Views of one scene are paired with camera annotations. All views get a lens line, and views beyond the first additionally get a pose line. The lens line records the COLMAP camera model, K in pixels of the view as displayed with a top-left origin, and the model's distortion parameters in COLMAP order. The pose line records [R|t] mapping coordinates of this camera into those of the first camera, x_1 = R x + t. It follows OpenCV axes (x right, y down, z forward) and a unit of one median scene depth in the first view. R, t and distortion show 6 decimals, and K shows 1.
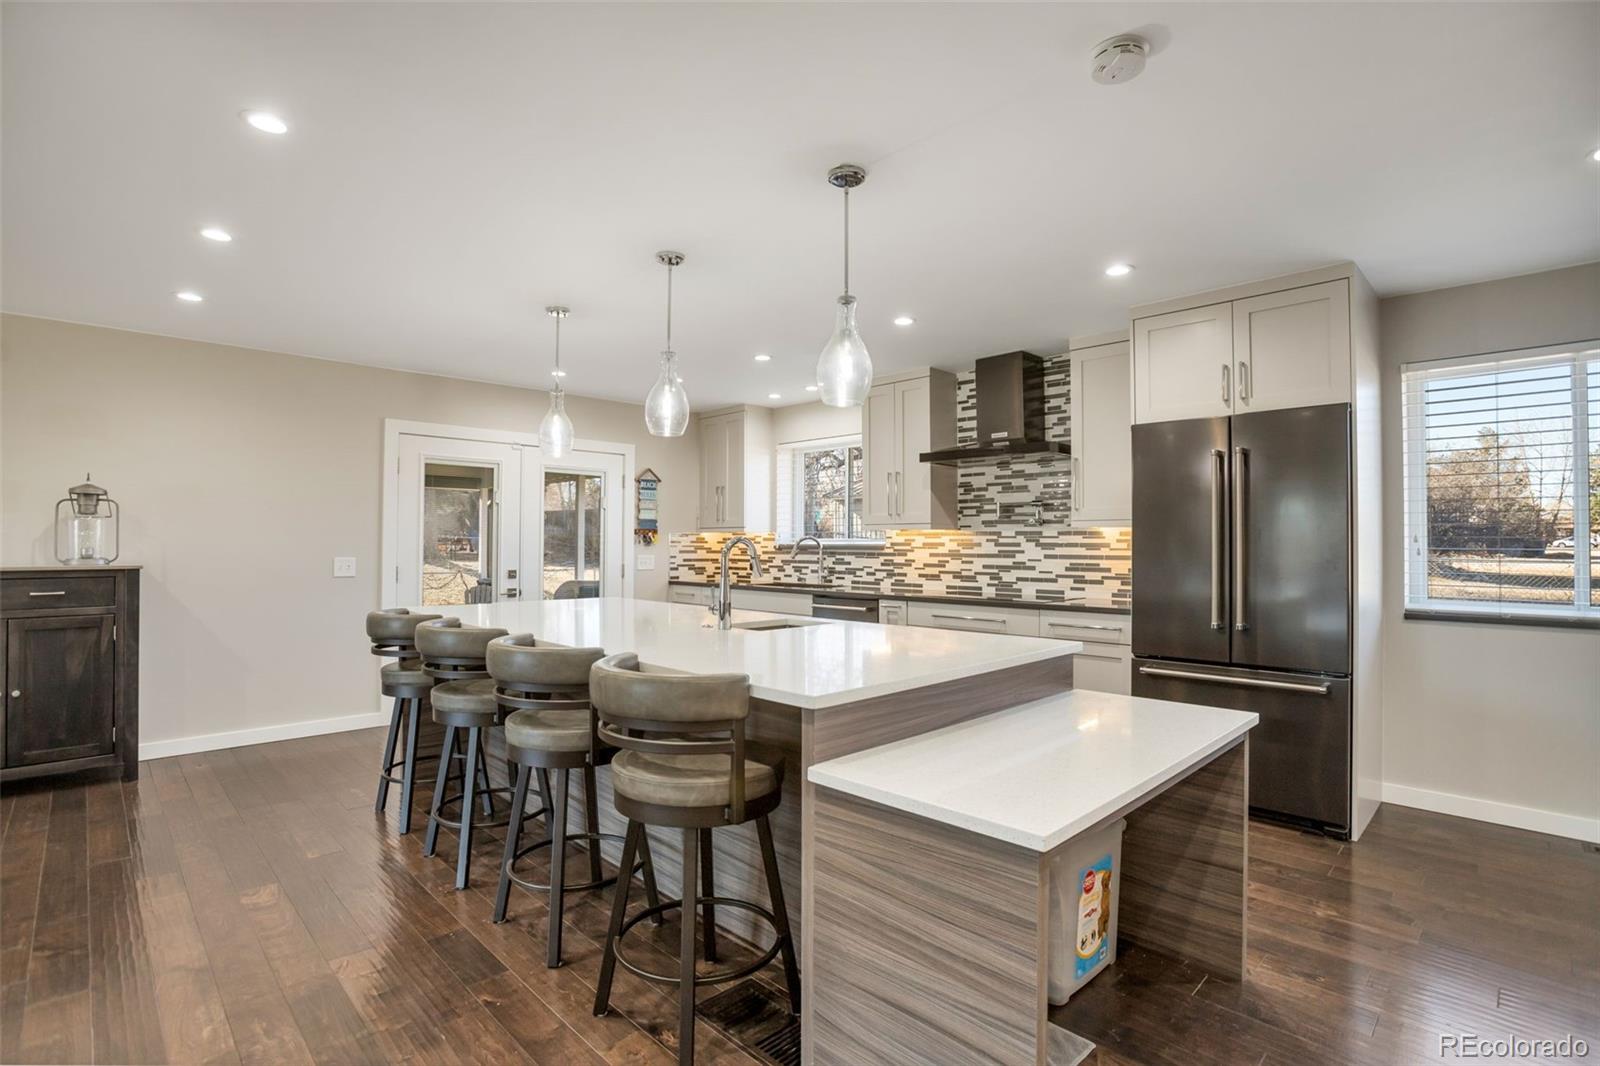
lens RADIAL K [[749.7, 0, 804.9], [0, 749.7, 531.1], [0, 0, 1]] dist [-0.040399, 0.001450]
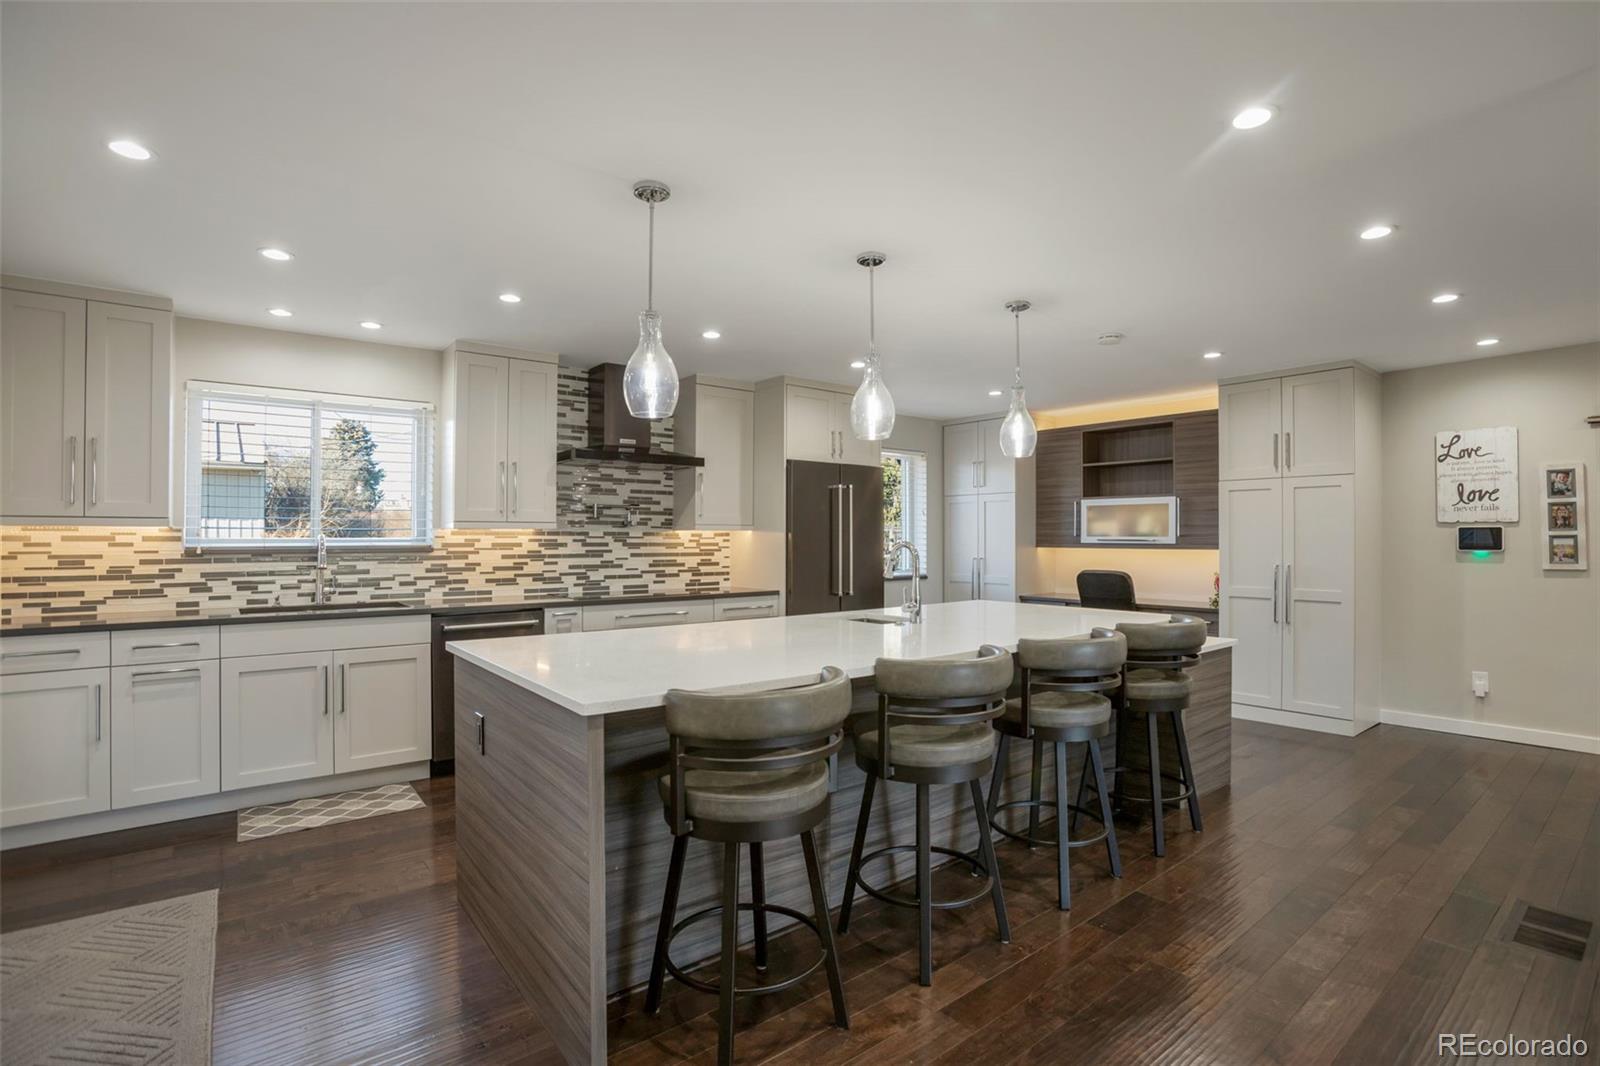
lens RADIAL K [[749.7, 0, 805.4], [0, 749.7, 538.3], [0, 0, 1]] dist [-0.040399, 0.001450]
pose [[0.118450, 0.000292, 0.992960, -0.712106], [-0.015244, 0.999883, 0.001524, 0.003431], [-0.992843, -0.015317, 0.118441, 0.579894]]
